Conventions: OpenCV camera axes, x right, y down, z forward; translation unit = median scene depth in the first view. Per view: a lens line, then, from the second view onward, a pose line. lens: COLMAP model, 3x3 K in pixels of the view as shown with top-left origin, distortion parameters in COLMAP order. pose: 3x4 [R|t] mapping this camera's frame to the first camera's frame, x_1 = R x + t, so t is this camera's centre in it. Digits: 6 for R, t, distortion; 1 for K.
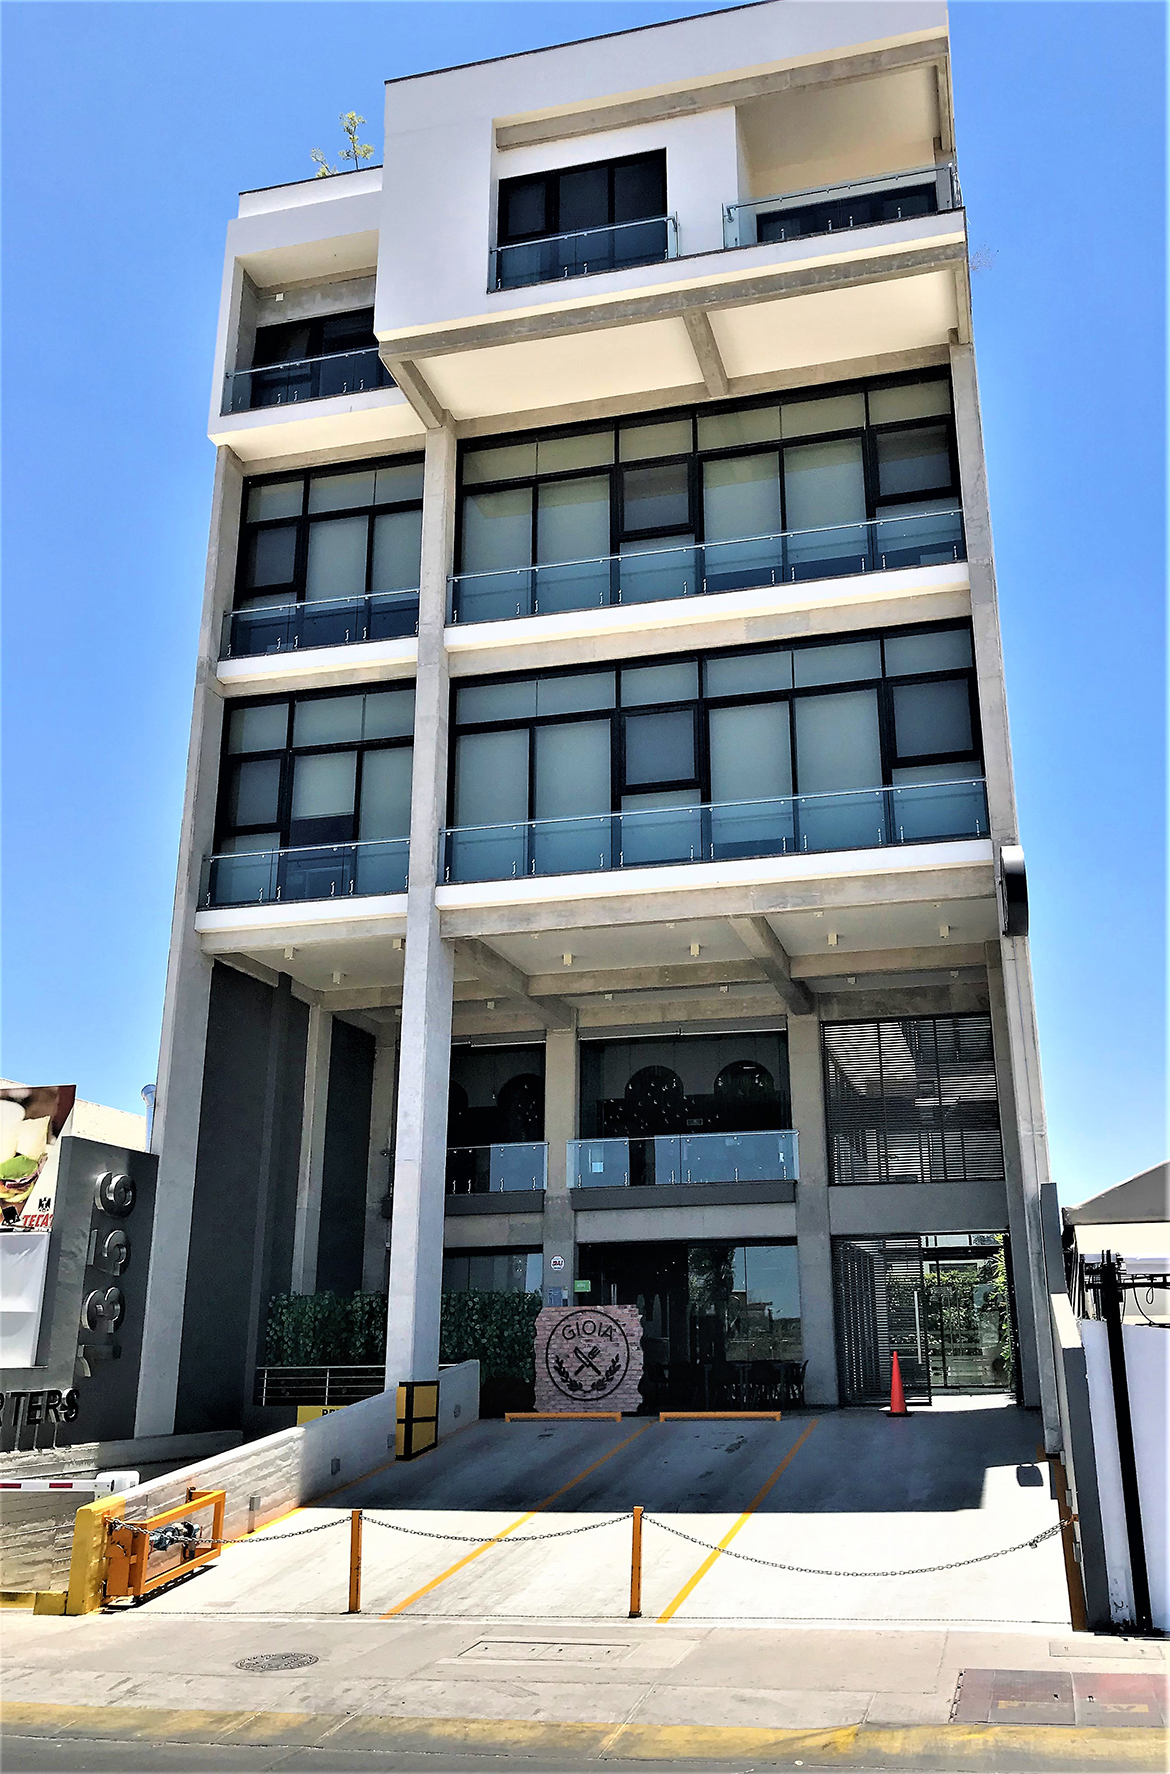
lens RADIAL K [[1427.9, 0, 588.1], [0, 1427.9, 883.6], [0, 0, 1]] dist [0.023794, -0.003651]
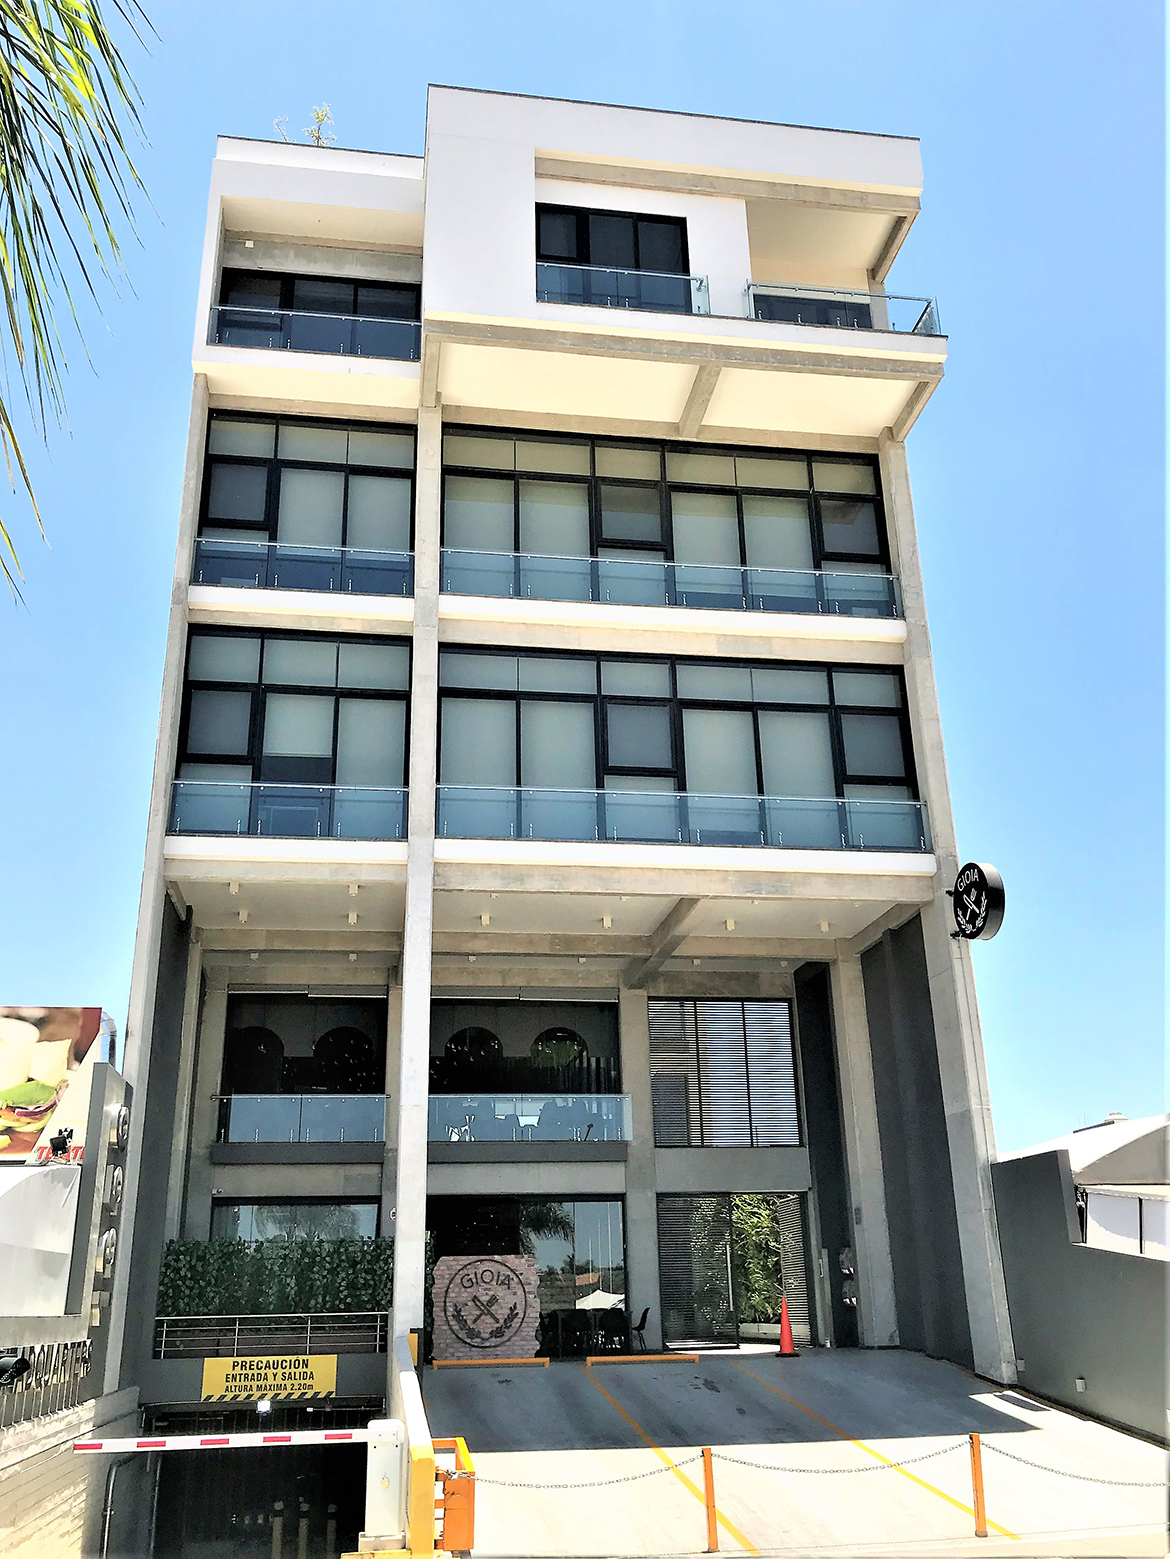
lens RADIAL K [[1311.6, 0, 579.6], [0, 1311.6, 783.1], [0, 0, 1]] dist [0.044353, -0.070252]
pose [[0.931598, 0.129394, 0.339679, -0.316696], [-0.107369, 0.990754, -0.082940, 0.027852], [-0.347270, 0.040795, 0.936877, 0.065882]]
